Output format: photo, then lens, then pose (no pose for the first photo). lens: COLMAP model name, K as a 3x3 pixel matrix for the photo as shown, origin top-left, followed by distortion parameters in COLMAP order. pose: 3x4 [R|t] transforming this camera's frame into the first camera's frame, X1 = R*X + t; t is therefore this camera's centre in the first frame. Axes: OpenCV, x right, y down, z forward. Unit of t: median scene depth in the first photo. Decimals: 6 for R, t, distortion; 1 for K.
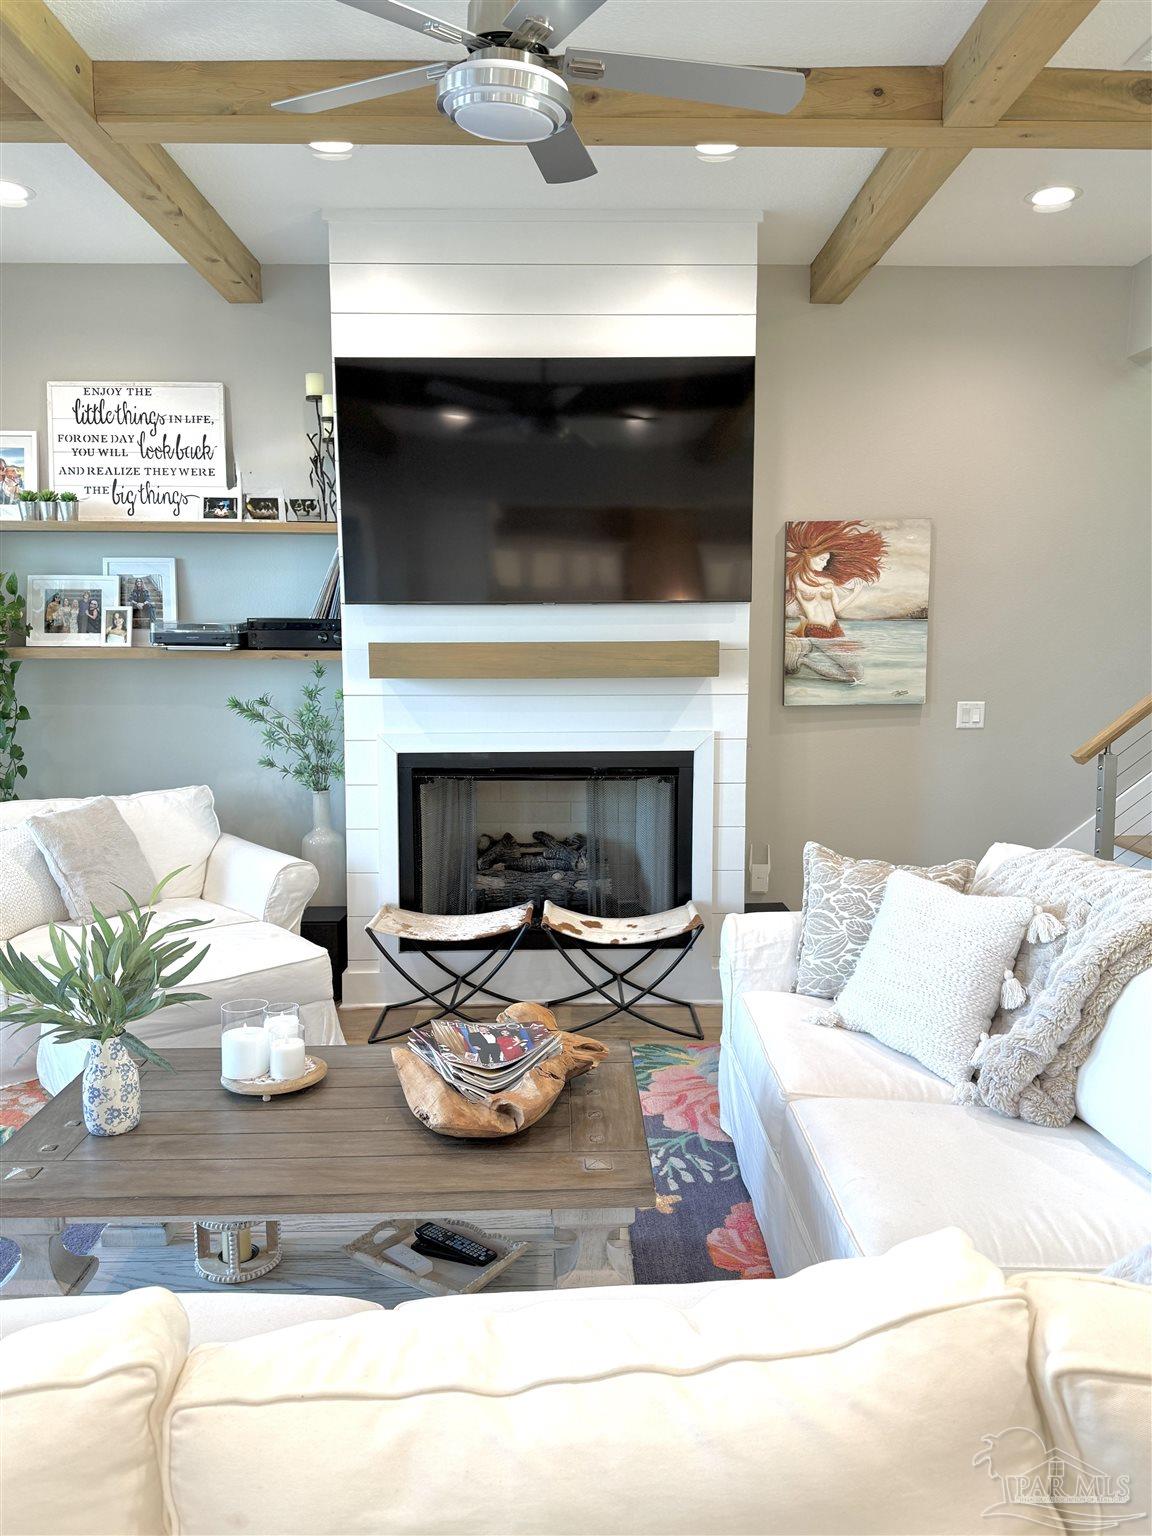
lens RADIAL K [[1144.8, 0, 587.9], [0, 1144.8, 800.9], [0, 0, 1]] dist [-0.008150, -0.004083]
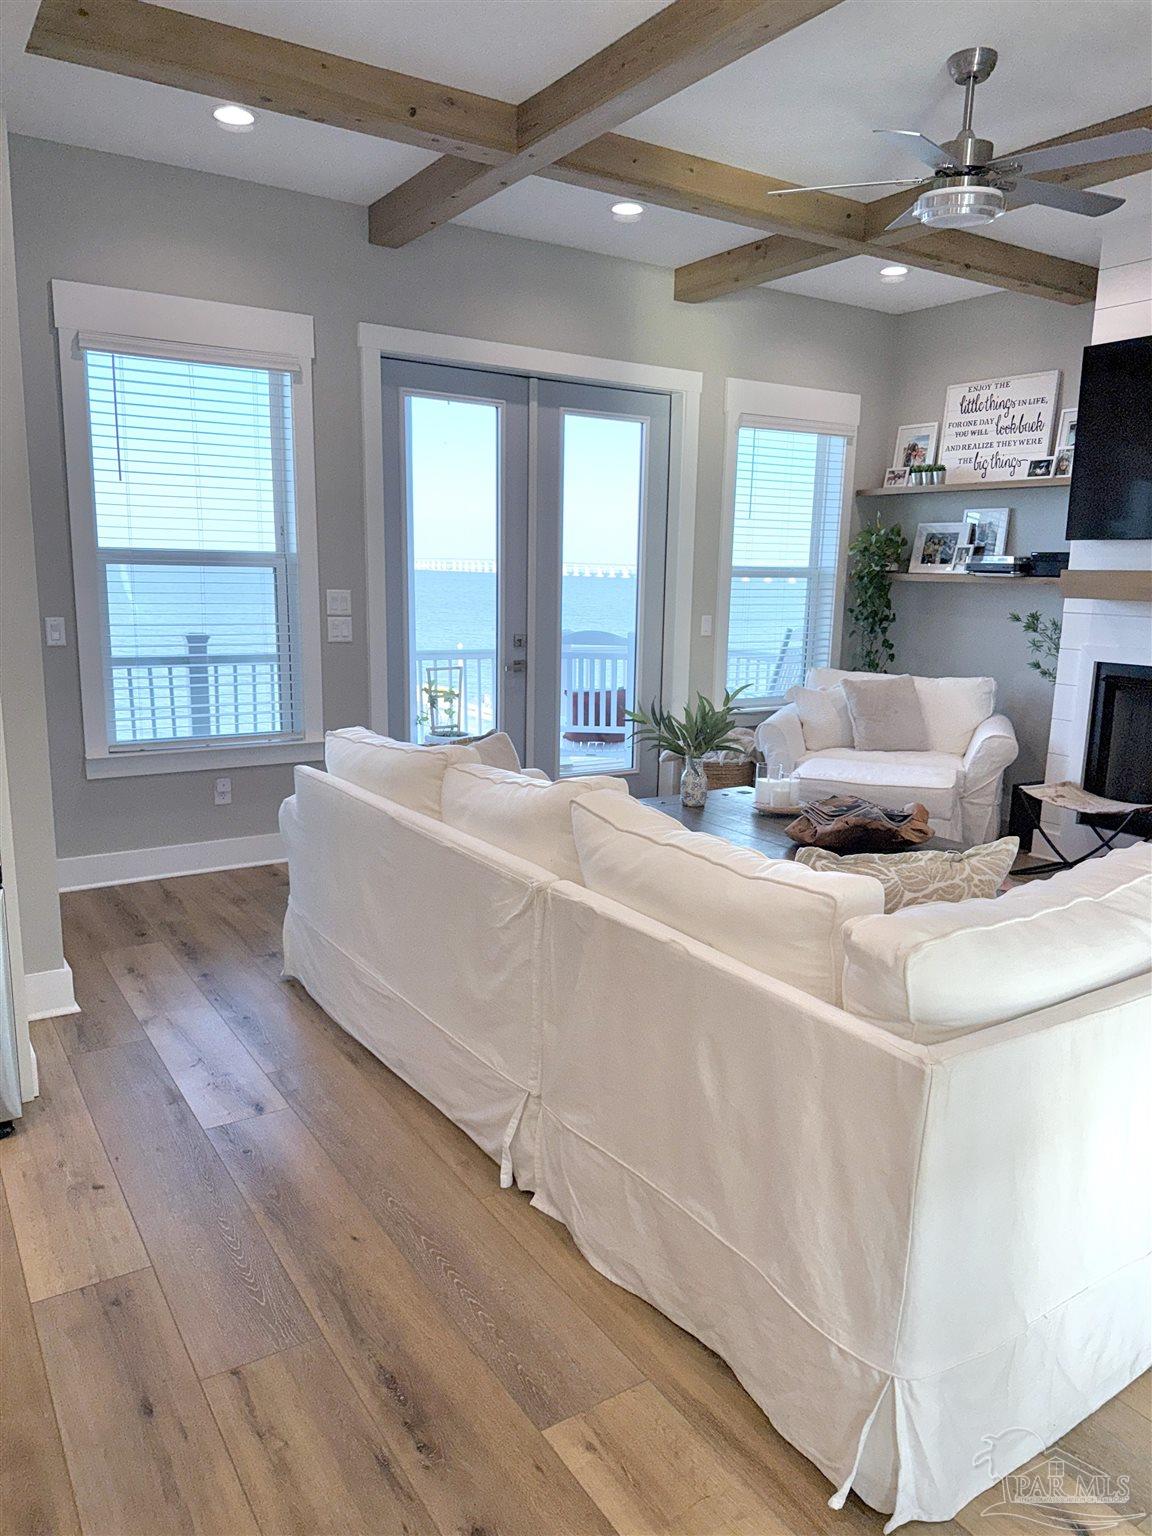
lens RADIAL K [[1094.5, 0, 576.3], [0, 1094.5, 770.4], [0, 0, 1]] dist [0.028938, -0.031857]
pose [[0.523051, 0.167326, -0.835715, 0.510382], [-0.147845, 0.983487, 0.104381, 0.030600], [0.839381, 0.068960, 0.539152, -0.099738]]
